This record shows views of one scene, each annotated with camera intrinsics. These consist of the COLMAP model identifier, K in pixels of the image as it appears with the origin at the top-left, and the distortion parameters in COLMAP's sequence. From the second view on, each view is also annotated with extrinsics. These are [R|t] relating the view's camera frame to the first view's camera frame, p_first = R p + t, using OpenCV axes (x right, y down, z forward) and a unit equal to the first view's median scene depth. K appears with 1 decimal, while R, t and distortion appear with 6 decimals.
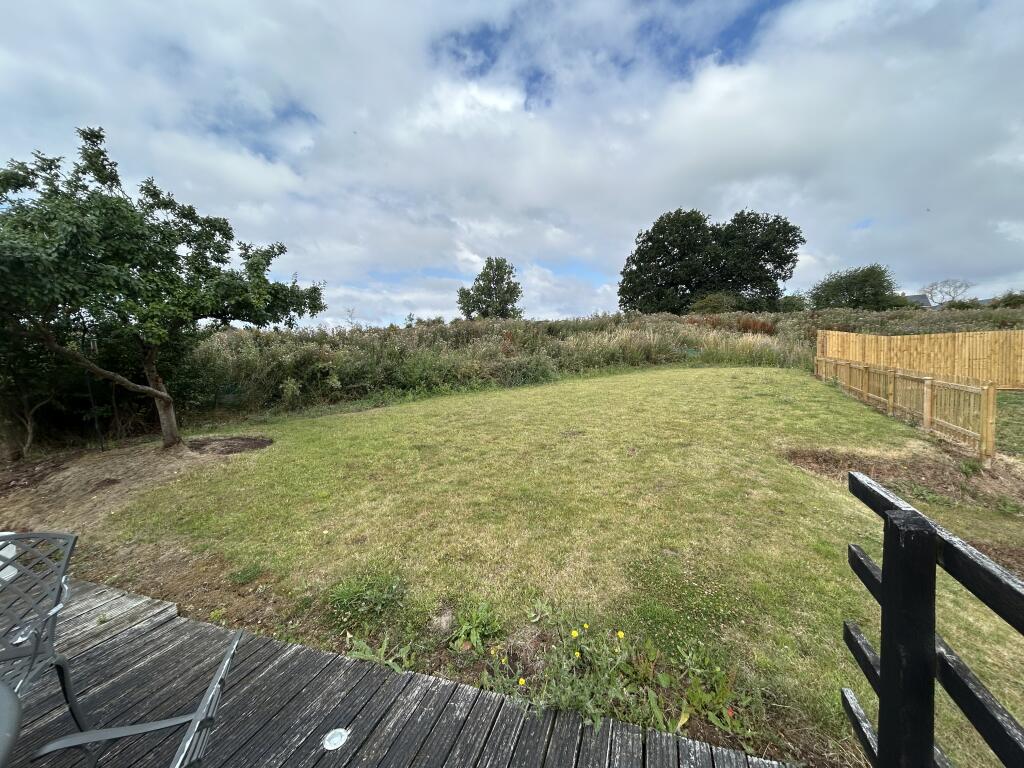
lens RADIAL K [[409.9, 0, 517.0], [0, 409.9, 377.5], [0, 0, 1]] dist [-0.003762, 0.000025]
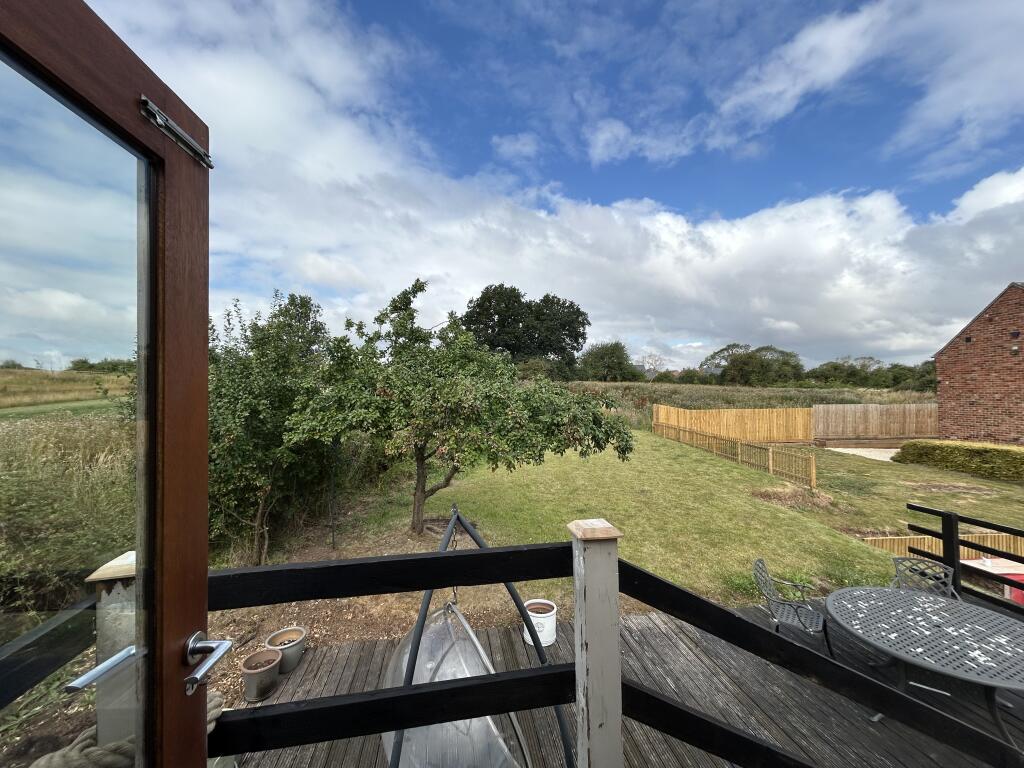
lens RADIAL K [[409.9, 0, 509.4], [0, 409.9, 382.1], [0, 0, 1]] dist [-0.003762, 0.000025]
pose [[0.875485, 0.043133, 0.481317, -0.160505], [0.001931, 0.995688, -0.092741, -0.020239], [-0.483242, 0.082123, 0.871627, -0.022410]]
